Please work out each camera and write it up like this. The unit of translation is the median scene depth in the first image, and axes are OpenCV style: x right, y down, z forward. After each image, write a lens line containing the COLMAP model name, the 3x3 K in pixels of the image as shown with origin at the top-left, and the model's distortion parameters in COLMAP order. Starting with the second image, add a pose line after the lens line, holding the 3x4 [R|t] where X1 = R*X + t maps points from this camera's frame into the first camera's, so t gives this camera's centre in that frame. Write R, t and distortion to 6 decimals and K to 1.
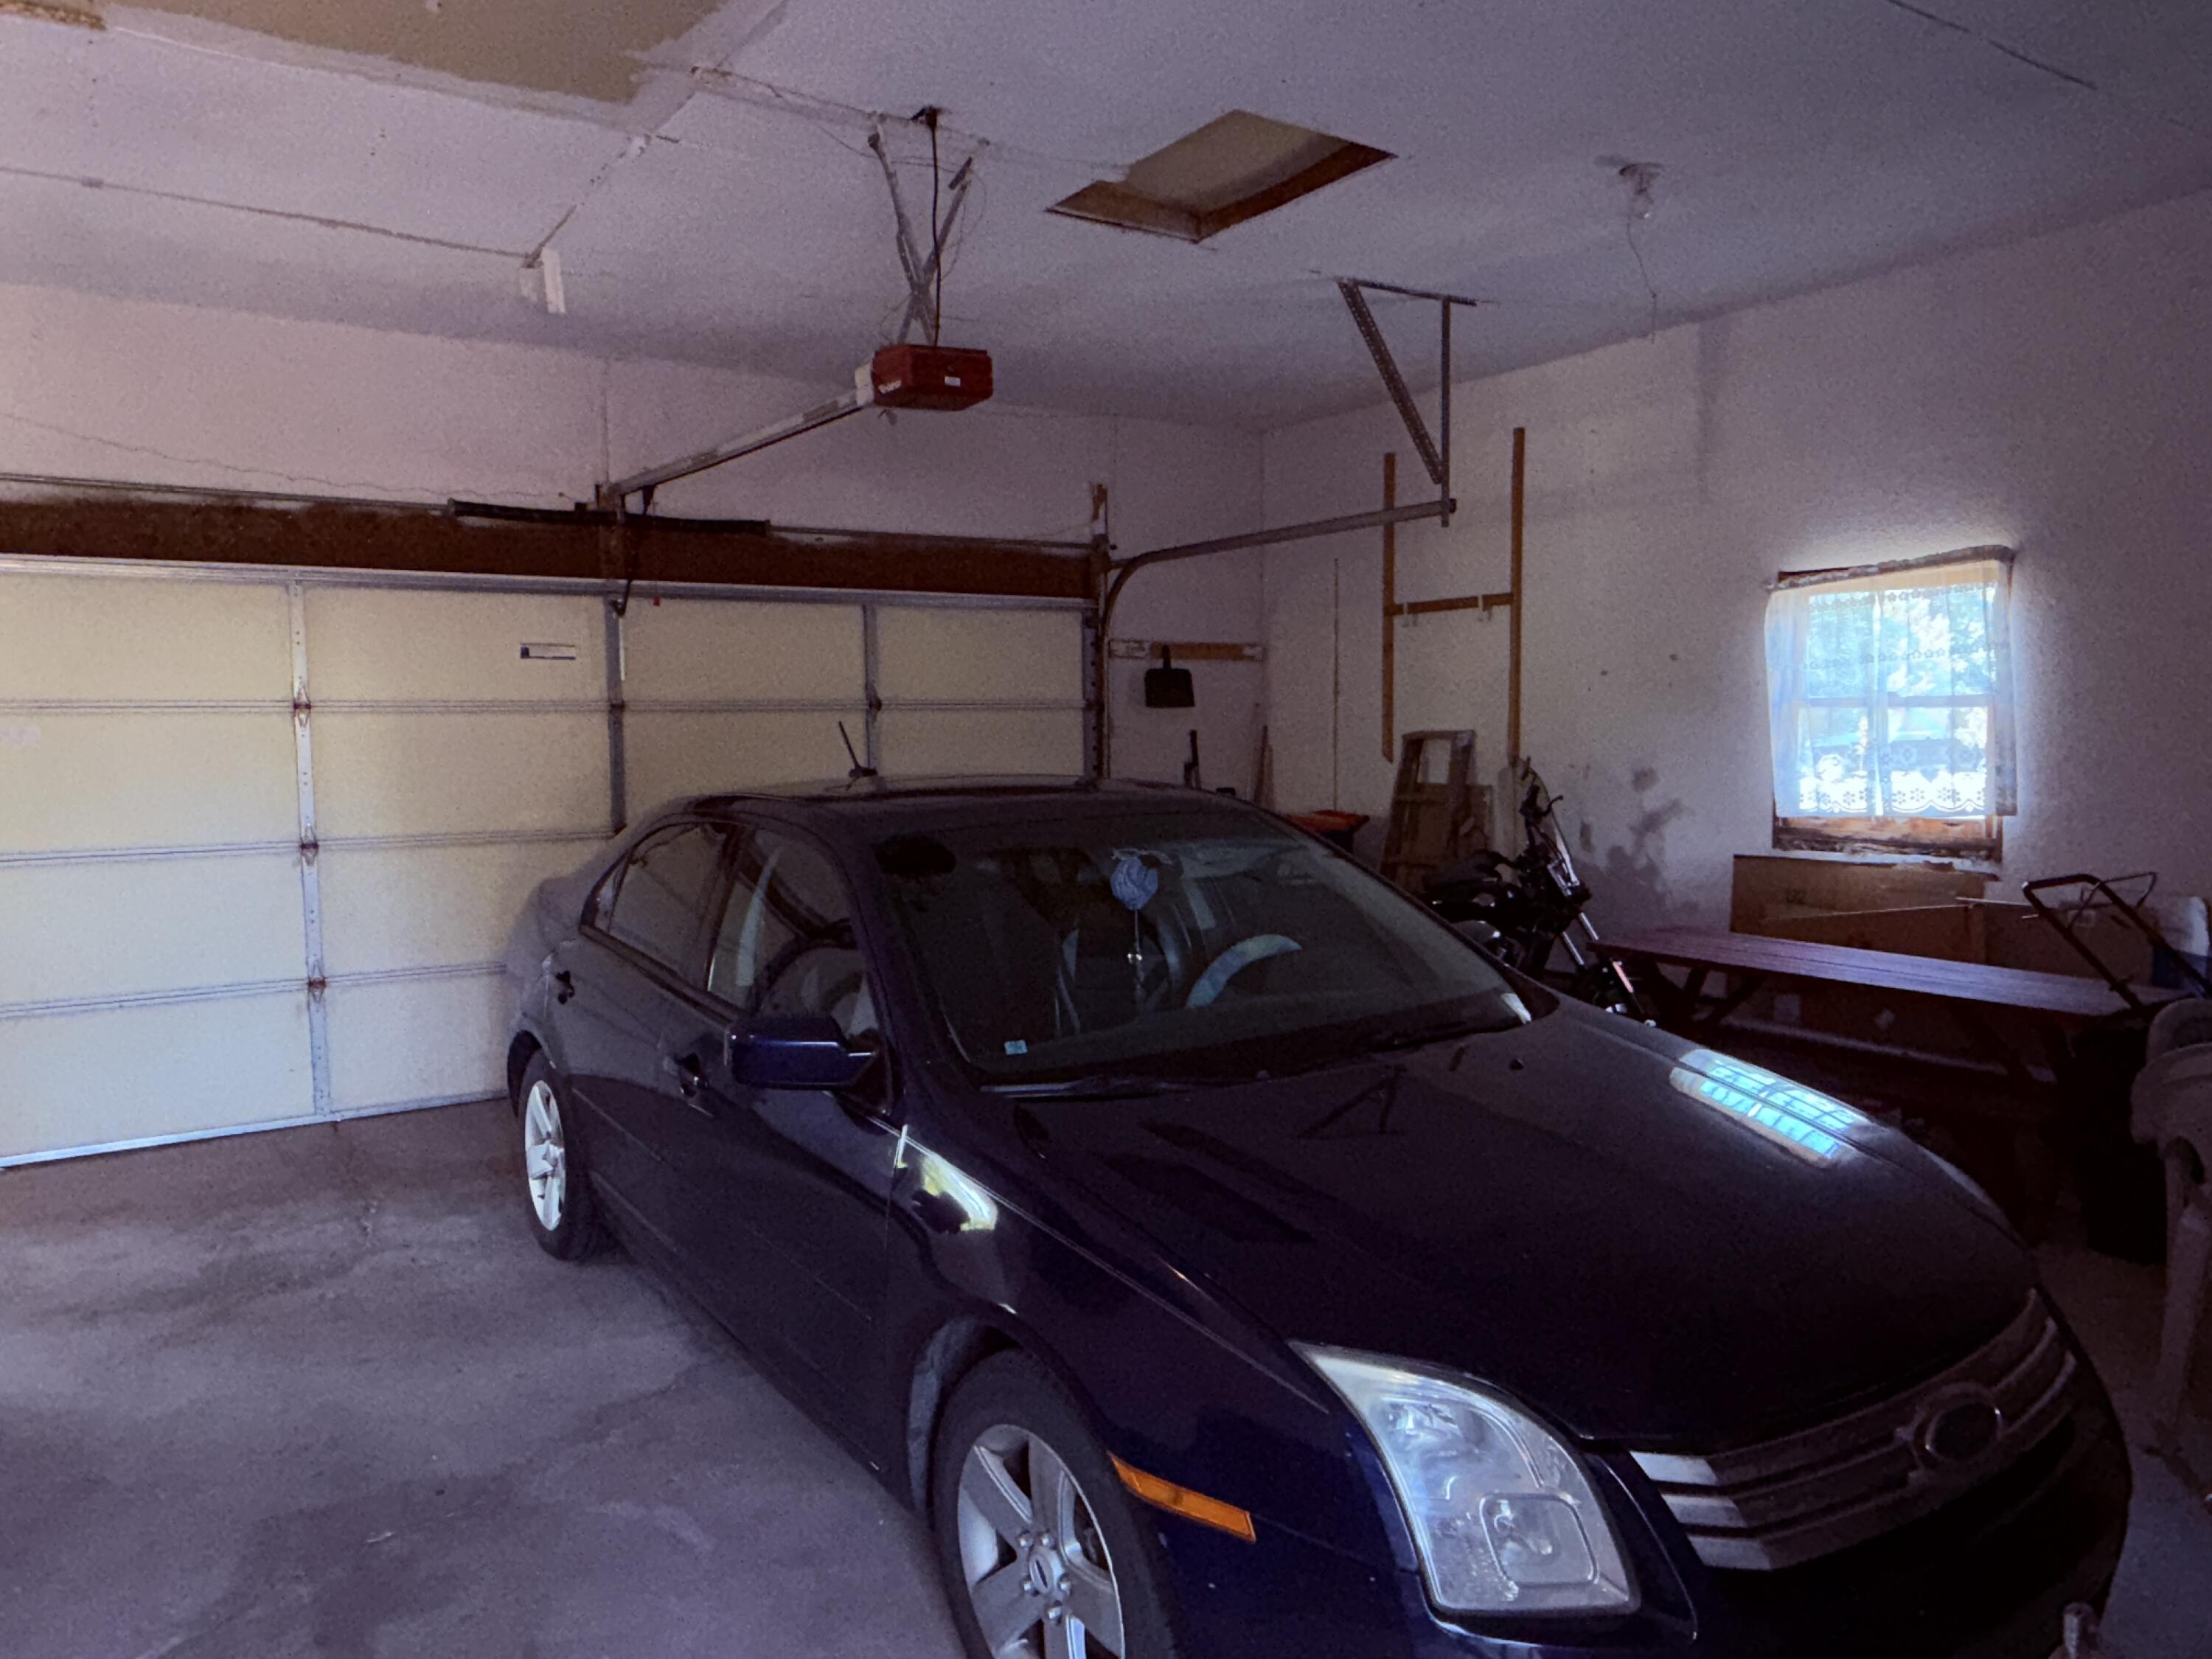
lens RADIAL K [[1539.9, 0, 1101.8], [0, 1539.9, 834.6], [0, 0, 1]] dist [-0.002126, 0.000801]
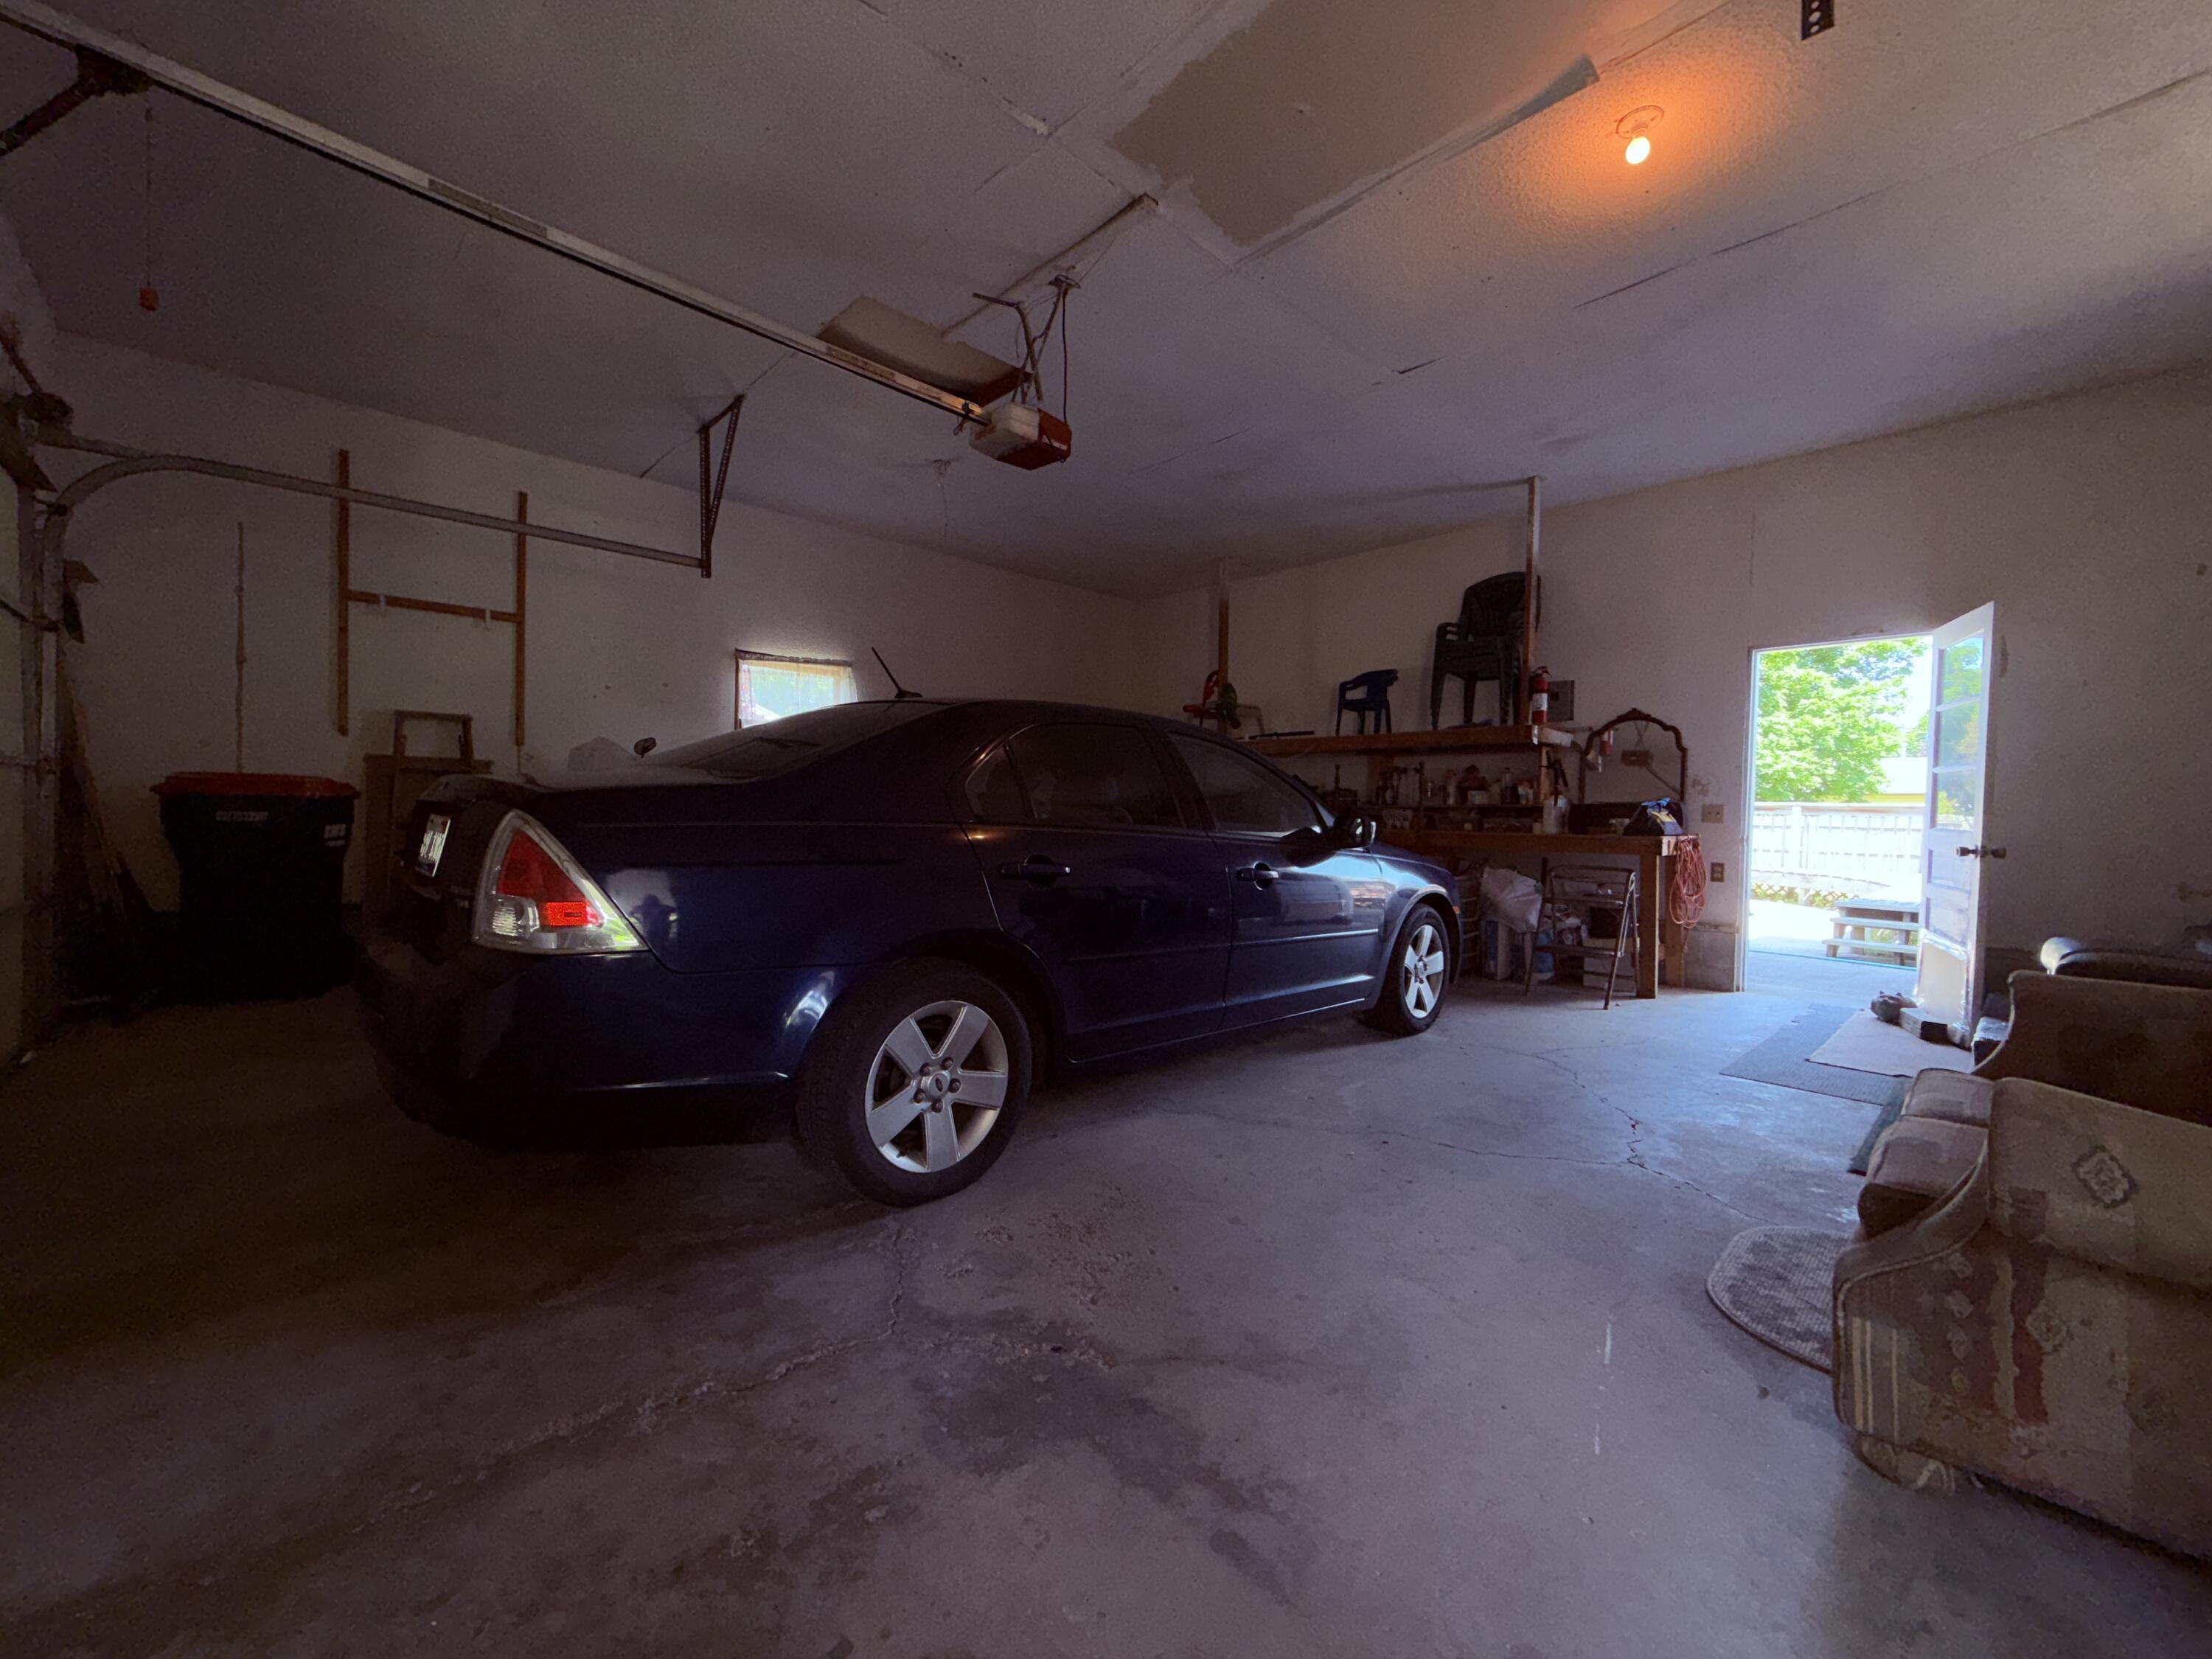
lens RADIAL K [[881.4, 0, 1096.3], [0, 881.4, 826.3], [0, 0, 1]] dist [-0.003329, -0.000025]
pose [[-0.173492, -0.010571, 0.984779, -0.574766], [0.050096, 0.998553, 0.019545, 0.035967], [-0.983560, 0.052724, -0.172711, 0.654974]]
